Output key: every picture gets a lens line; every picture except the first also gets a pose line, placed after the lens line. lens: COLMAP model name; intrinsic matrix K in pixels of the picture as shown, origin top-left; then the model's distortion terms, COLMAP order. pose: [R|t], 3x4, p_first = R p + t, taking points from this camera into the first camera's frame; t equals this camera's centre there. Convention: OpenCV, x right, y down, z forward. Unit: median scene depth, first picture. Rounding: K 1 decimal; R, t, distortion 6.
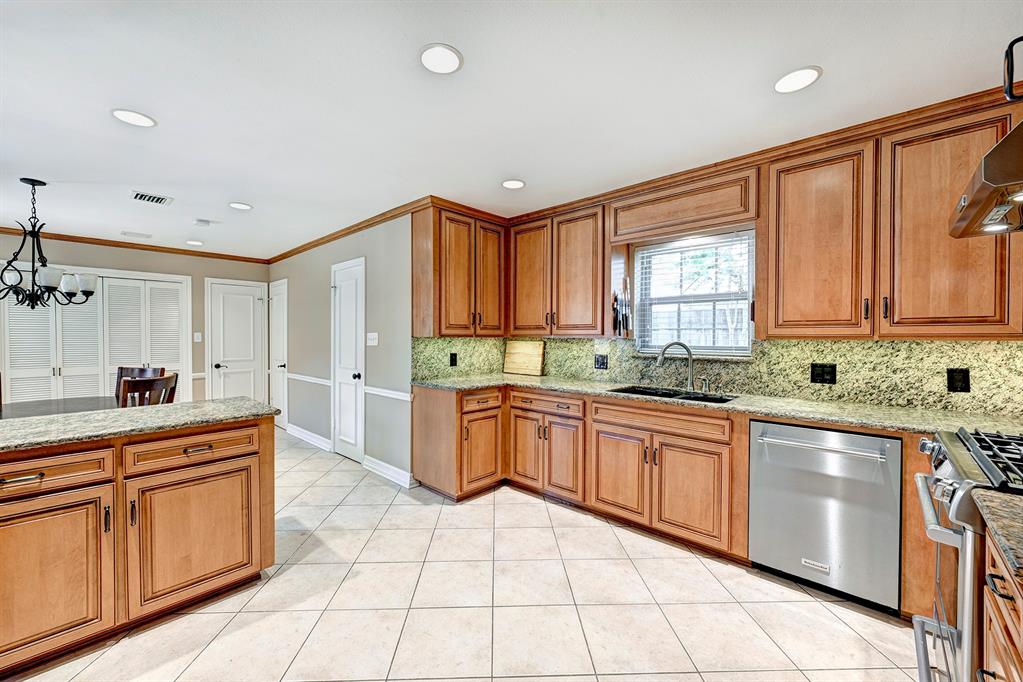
lens RADIAL K [[405.3, 0, 511.5], [0, 405.3, 341.0], [0, 0, 1]] dist [-0.000717, -0.000129]
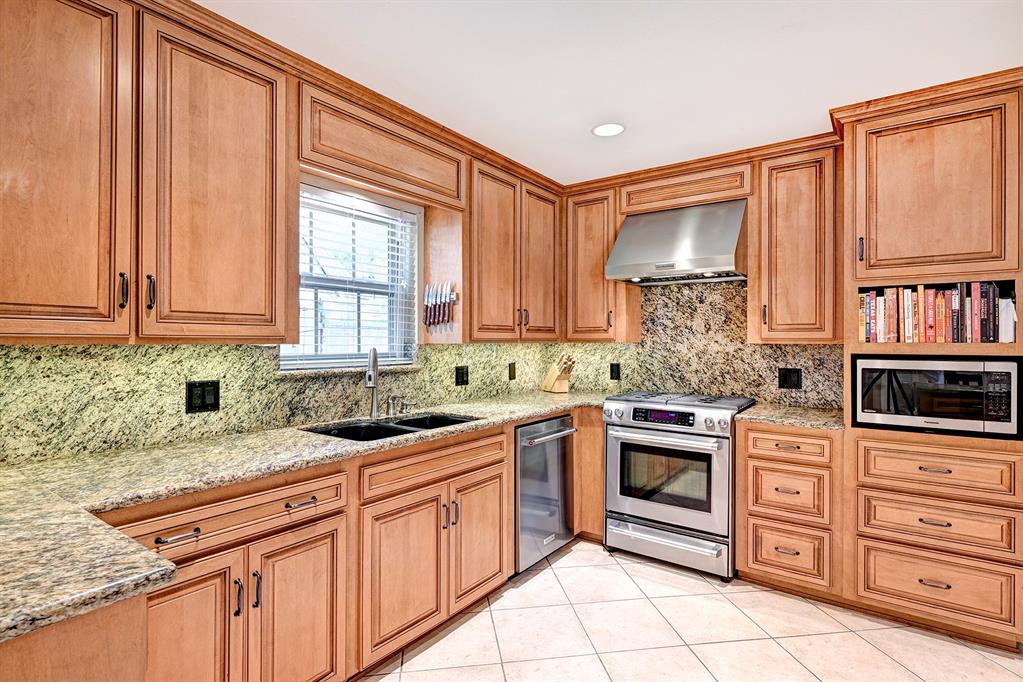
lens RADIAL K [[502.6, 0, 511.5], [0, 502.6, 341.0], [0, 0, 1]] dist [0.000813, 0.000368]
pose [[-0.110496, -0.003695, 0.993870, -0.507614], [0.009290, 0.999946, 0.004751, -0.013520], [-0.993833, 0.009758, -0.110455, 0.976738]]
